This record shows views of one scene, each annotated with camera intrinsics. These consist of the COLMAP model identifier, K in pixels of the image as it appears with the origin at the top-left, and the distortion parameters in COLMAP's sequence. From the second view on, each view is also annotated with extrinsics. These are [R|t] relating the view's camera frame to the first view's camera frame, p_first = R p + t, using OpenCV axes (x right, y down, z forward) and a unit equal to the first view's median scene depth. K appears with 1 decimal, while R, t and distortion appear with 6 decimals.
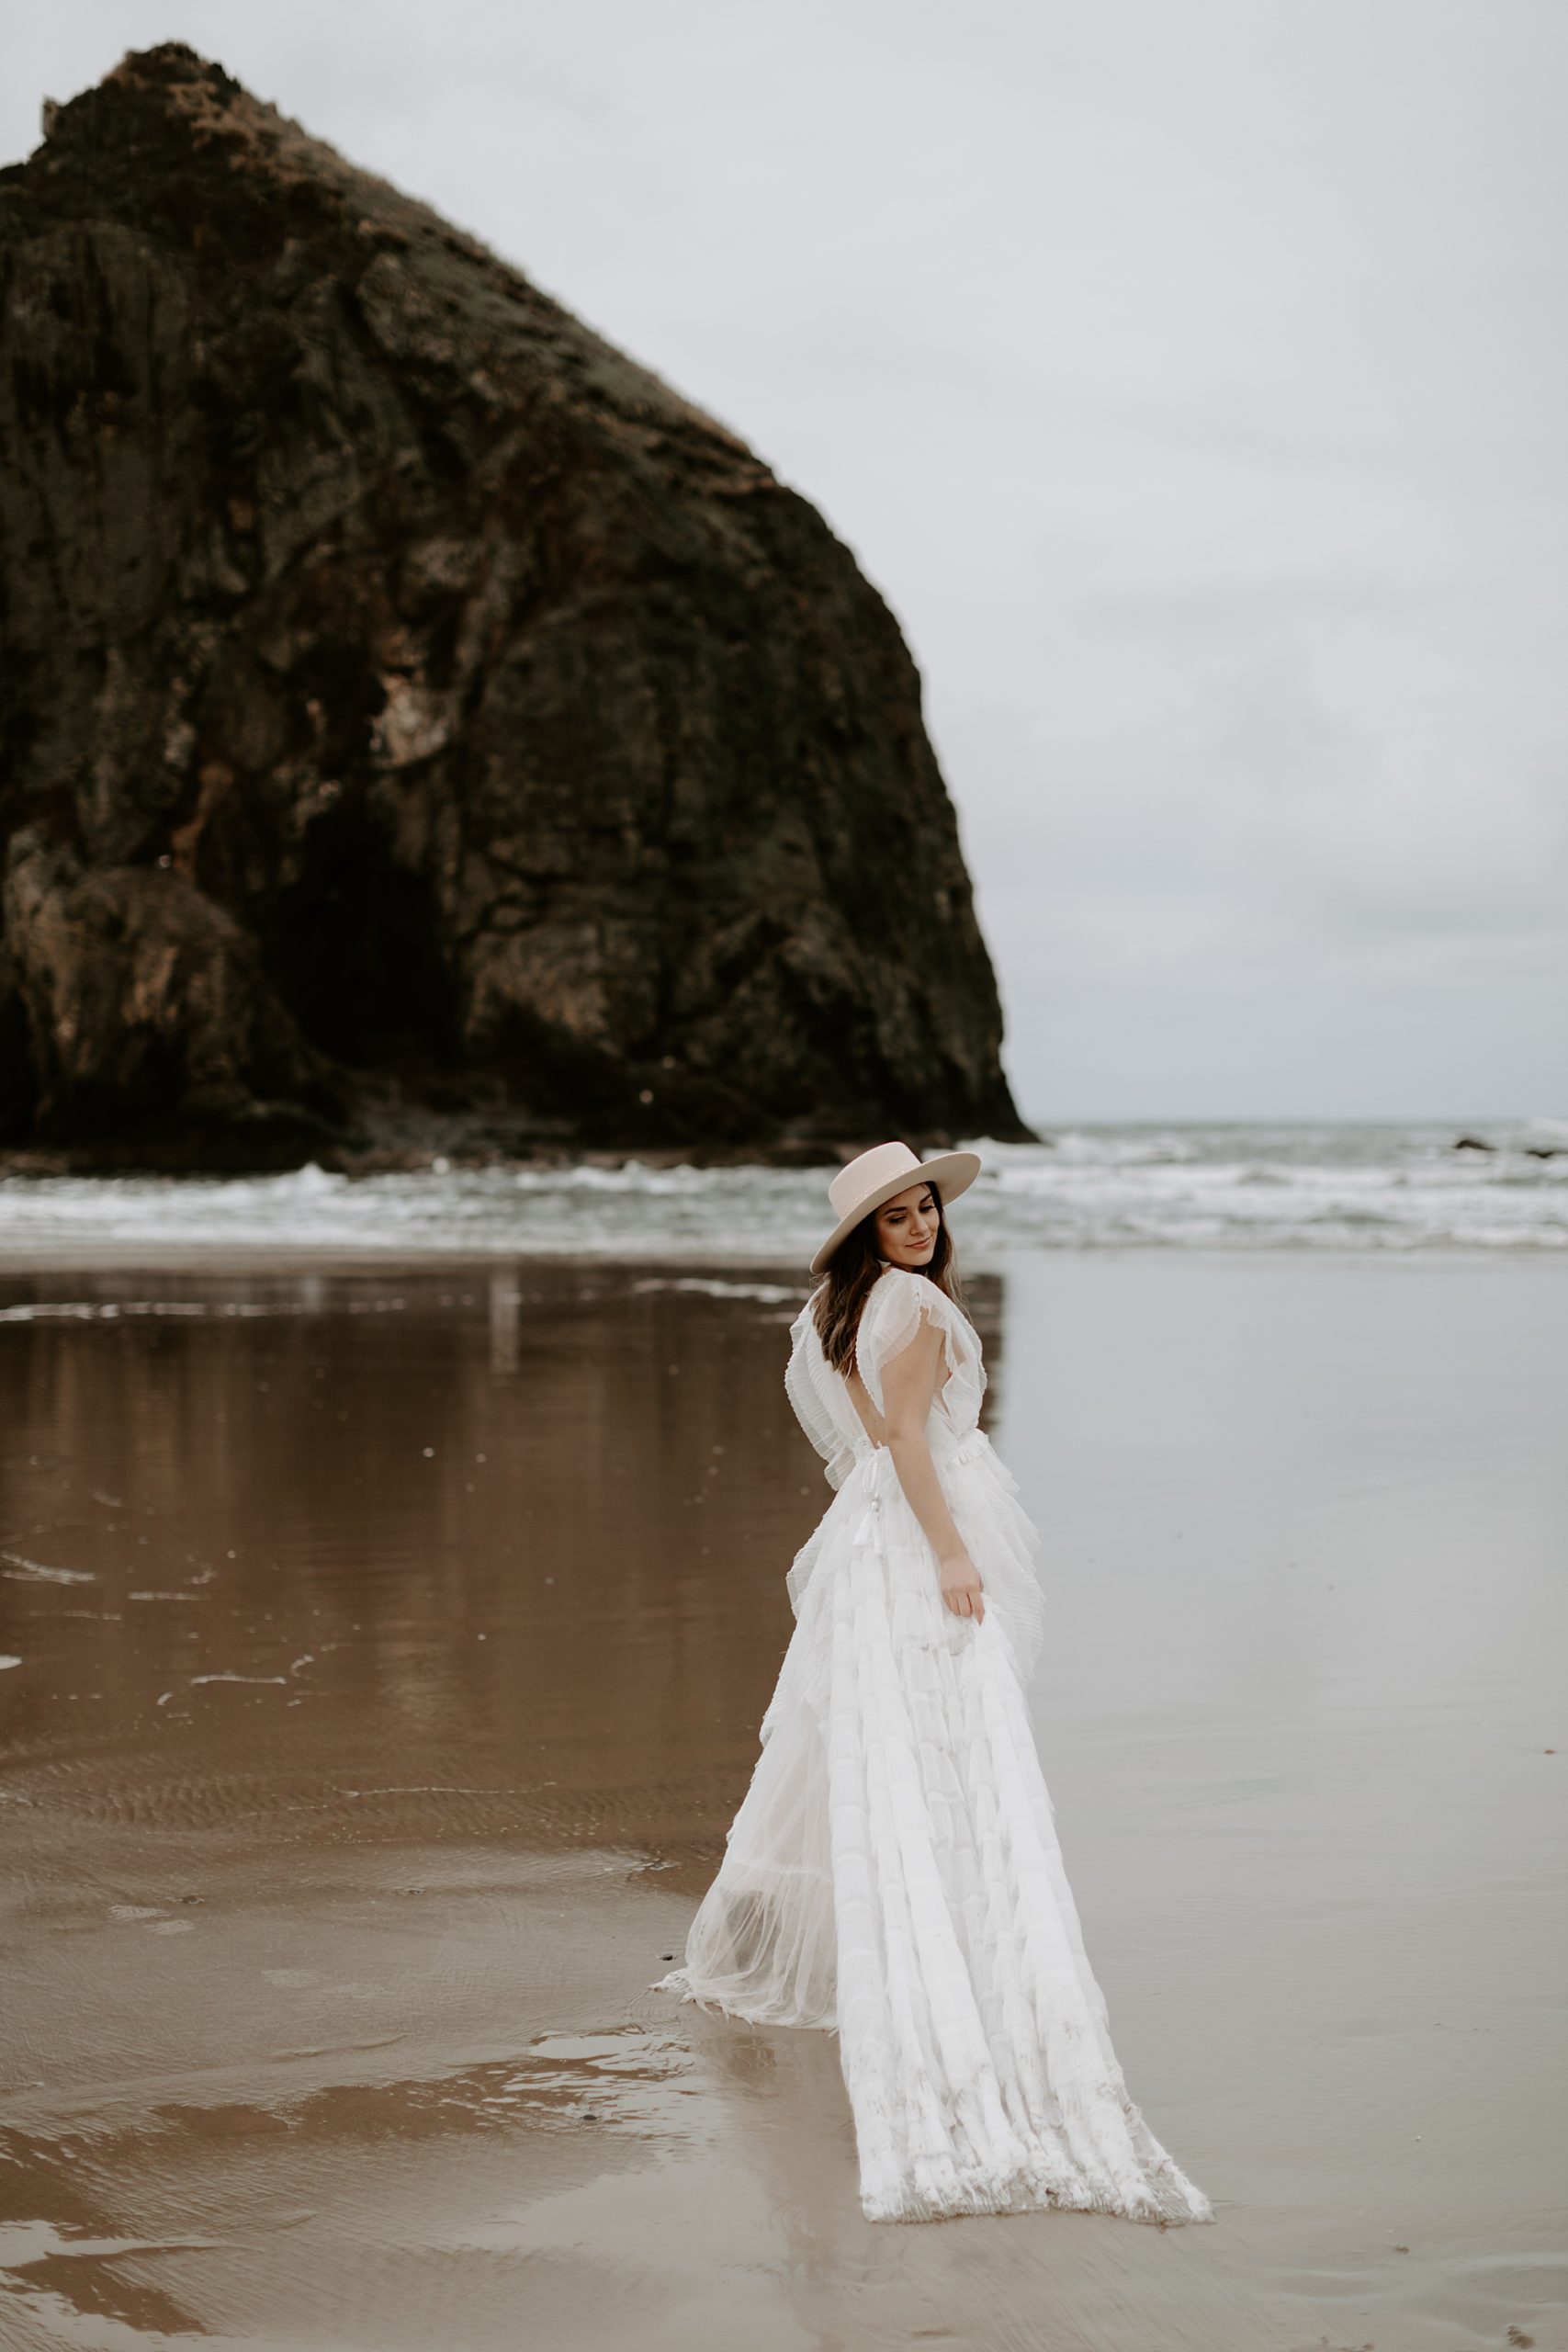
lens RADIAL K [[3310.2, 0, 784.0], [0, 3310.2, 1176.0], [0, 0, 1]] dist [0.037927, -0.064045]
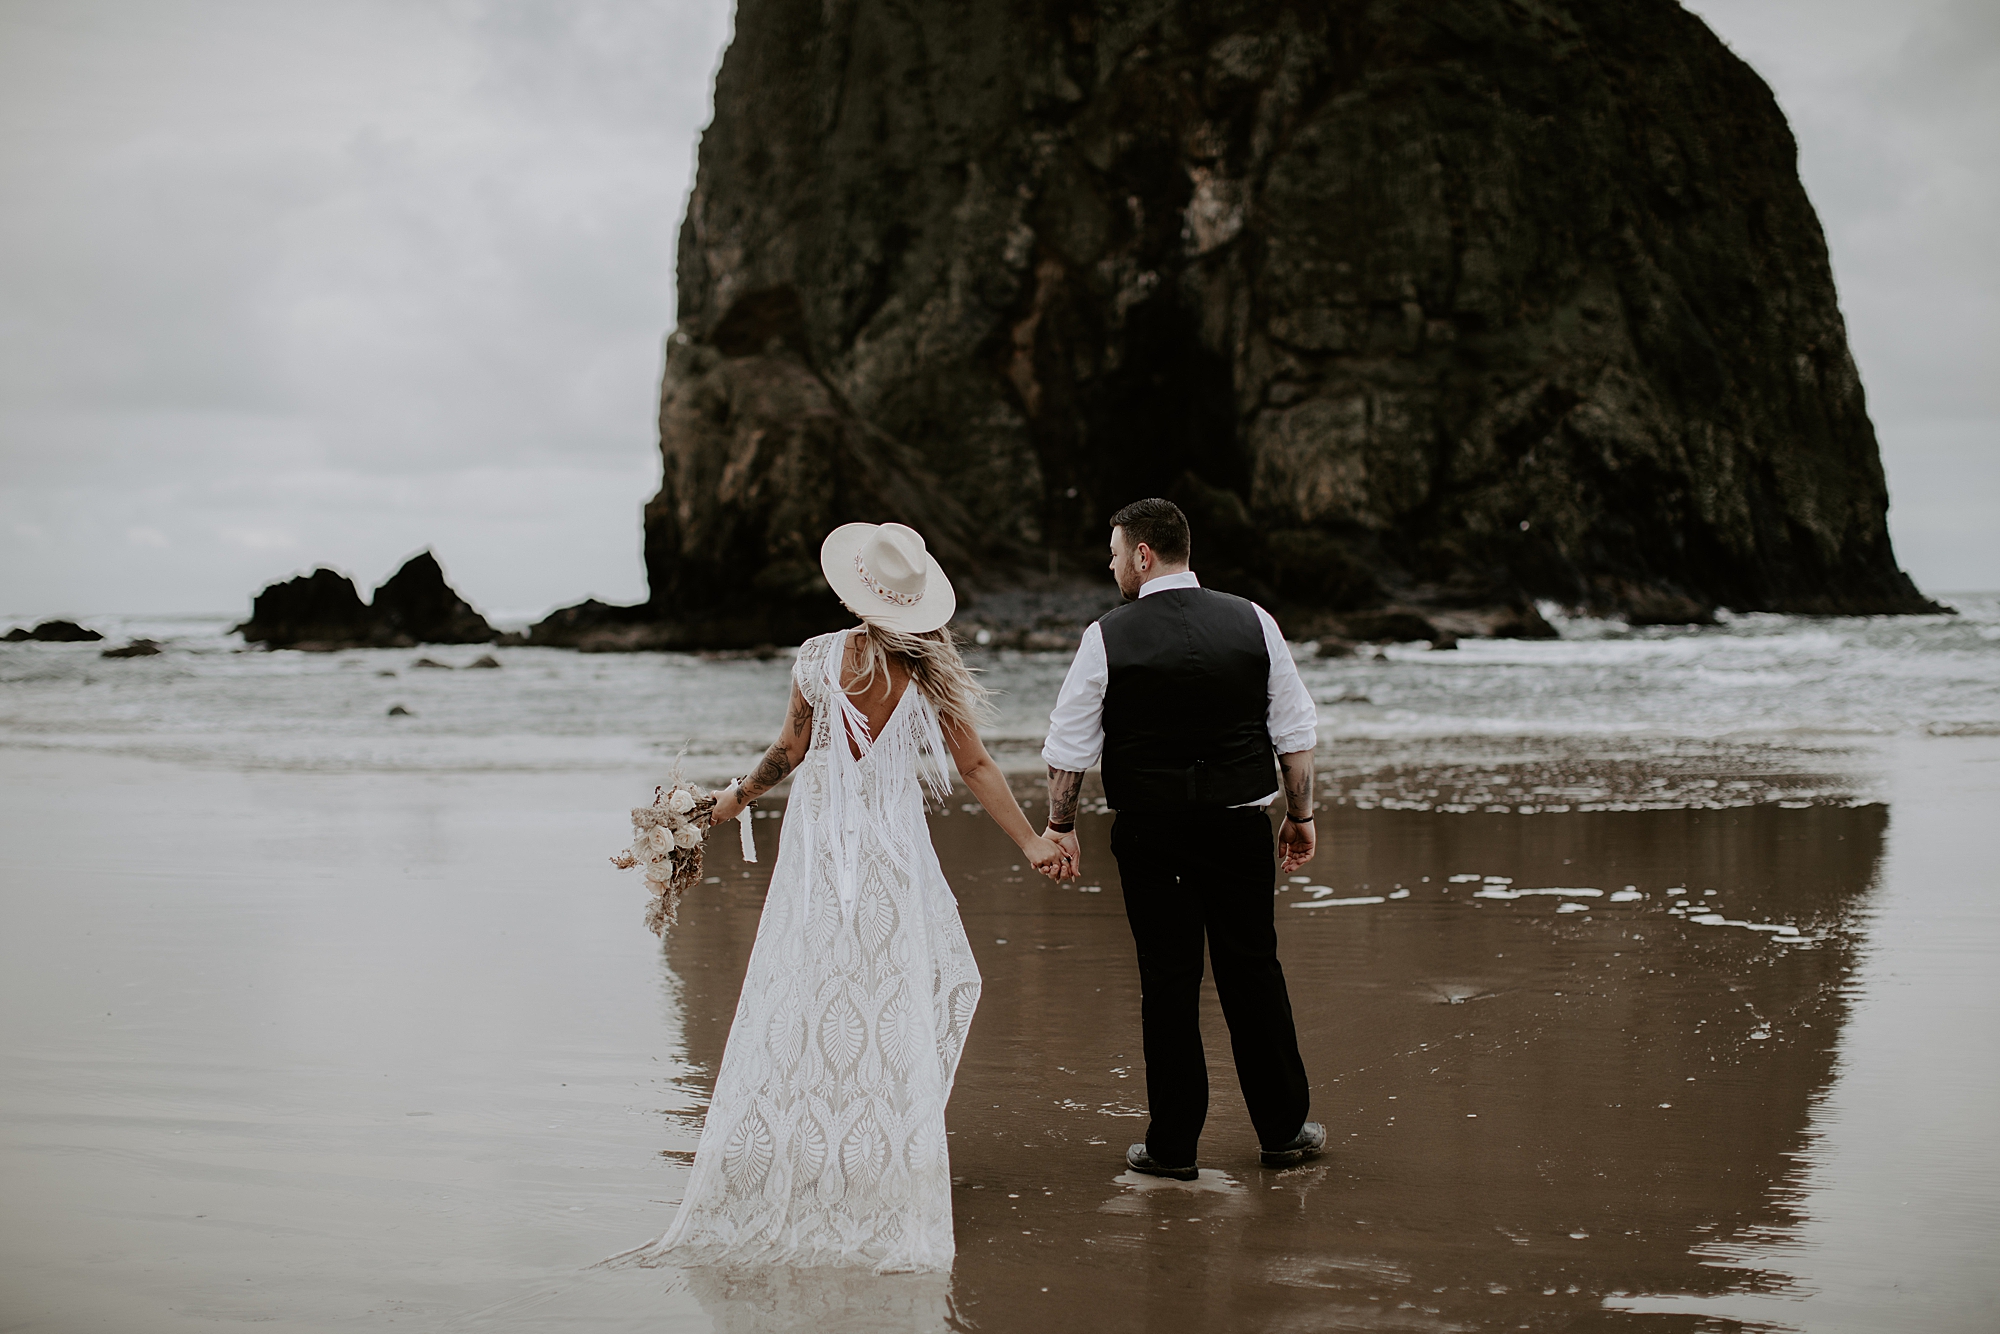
lens RADIAL K [[2893.3, 0, 1083.8], [0, 2893.3, 664.3], [0, 0, 1]] dist [-0.163162, 0.539339]
pose [[0.938127, -0.006306, -0.346235, 0.161363], [0.008498, 0.999952, 0.004815, 0.000981], [0.346188, -0.007459, 0.938135, 0.134117]]
